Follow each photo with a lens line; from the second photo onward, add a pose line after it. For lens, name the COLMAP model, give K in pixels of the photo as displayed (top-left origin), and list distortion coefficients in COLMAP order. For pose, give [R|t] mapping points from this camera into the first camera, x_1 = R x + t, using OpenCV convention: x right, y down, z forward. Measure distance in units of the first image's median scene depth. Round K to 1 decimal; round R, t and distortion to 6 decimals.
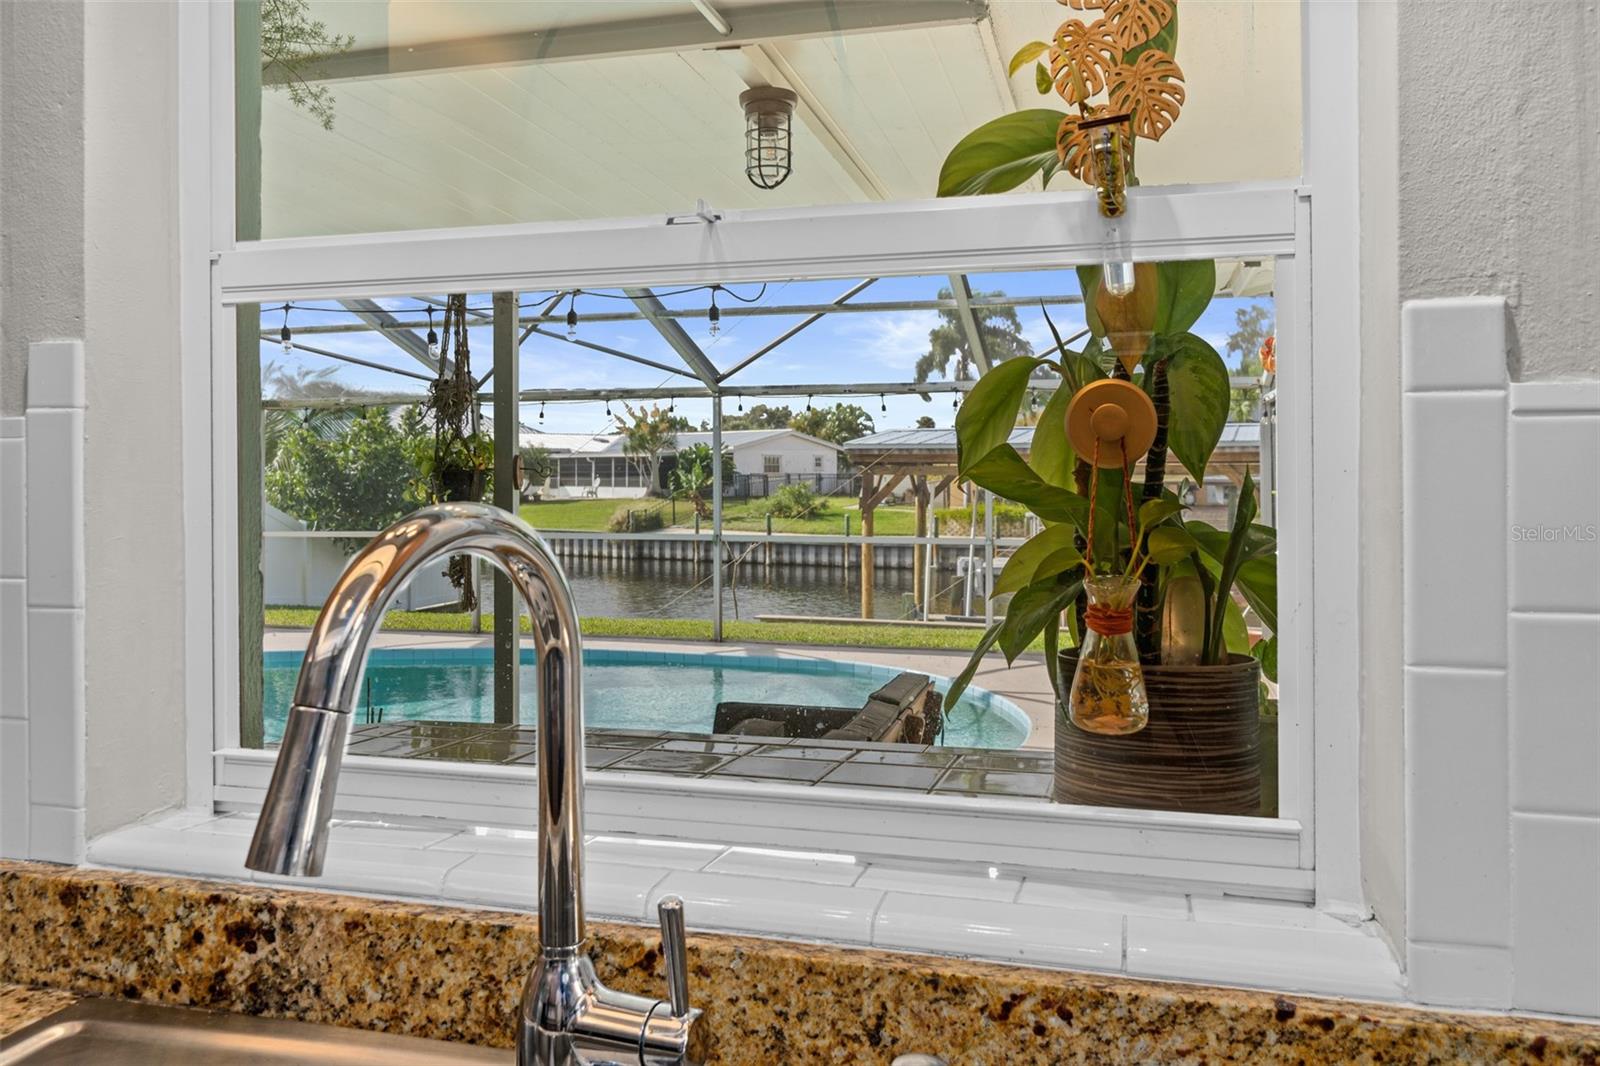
lens RADIAL K [[1237.5, 0, 800.0], [0, 1237.5, 533.0], [0, 0, 1]] dist [-0.002068, -0.001024]
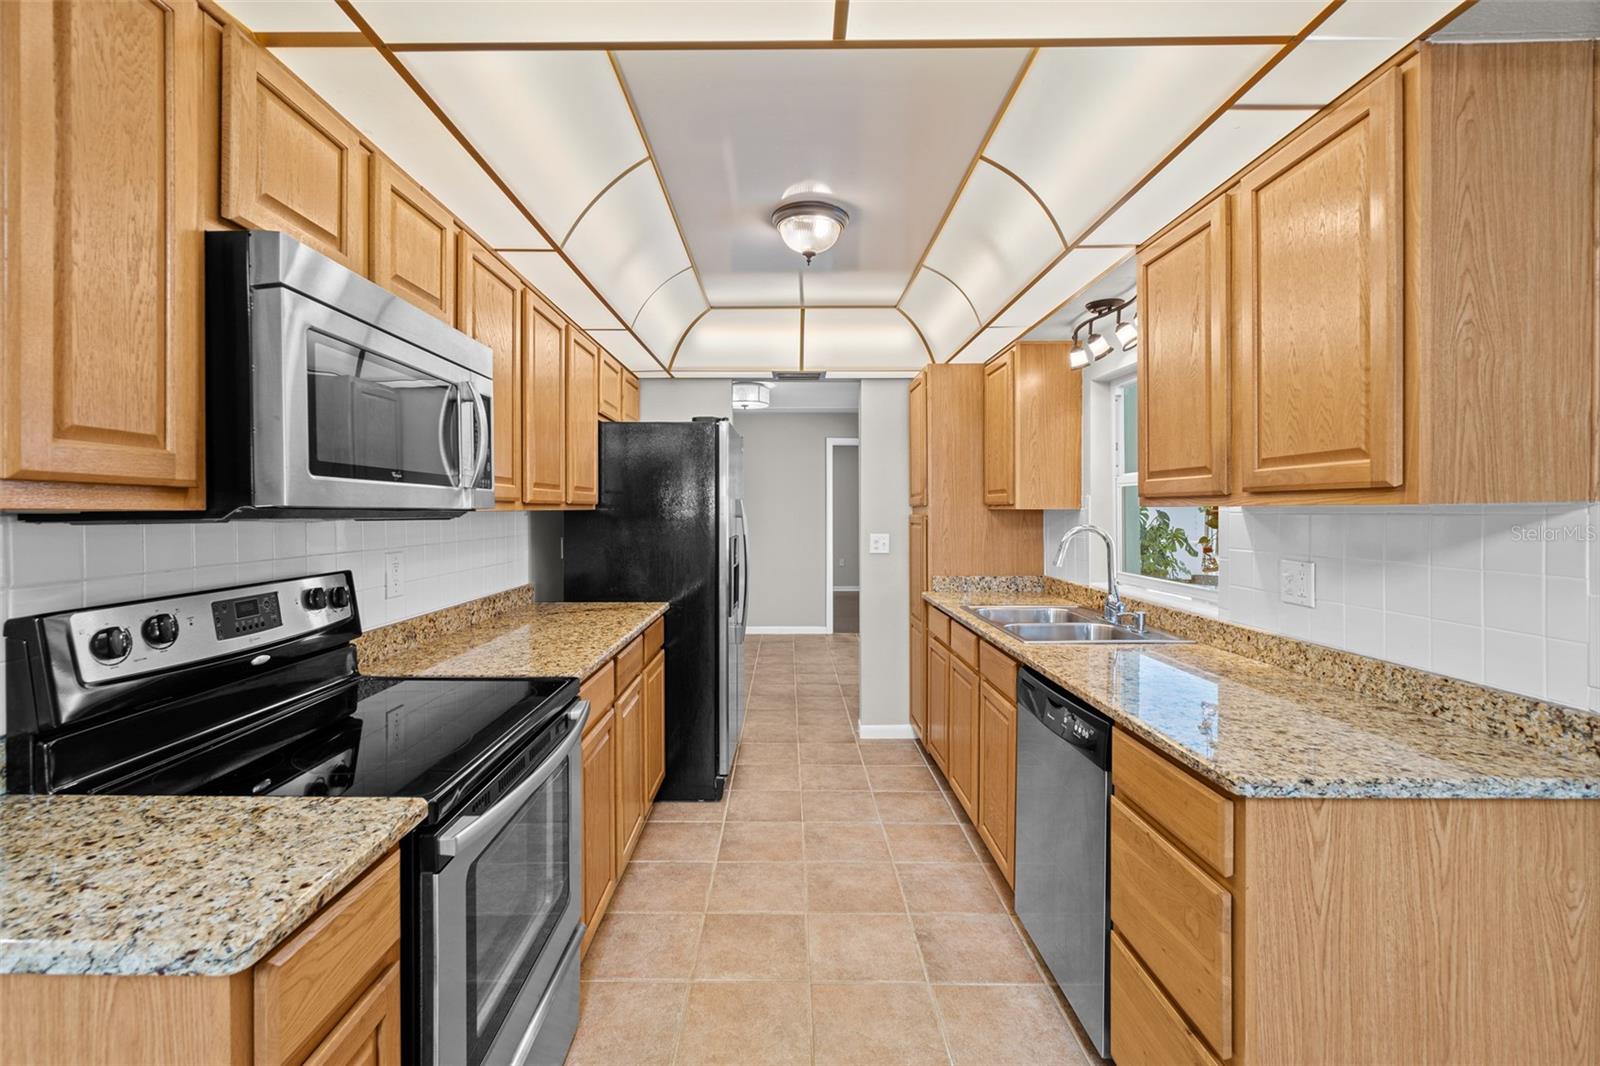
lens RADIAL K [[706.4, 0, 776.3], [0, 706.4, 511.2], [0, 0, 1]] dist [-0.008122, 0.000730]
pose [[0.259739, -0.006455, -0.965657, 2.417516], [-0.001491, 0.999974, -0.007086, -0.068353], [0.965678, 0.003280, 0.259723, -1.402684]]
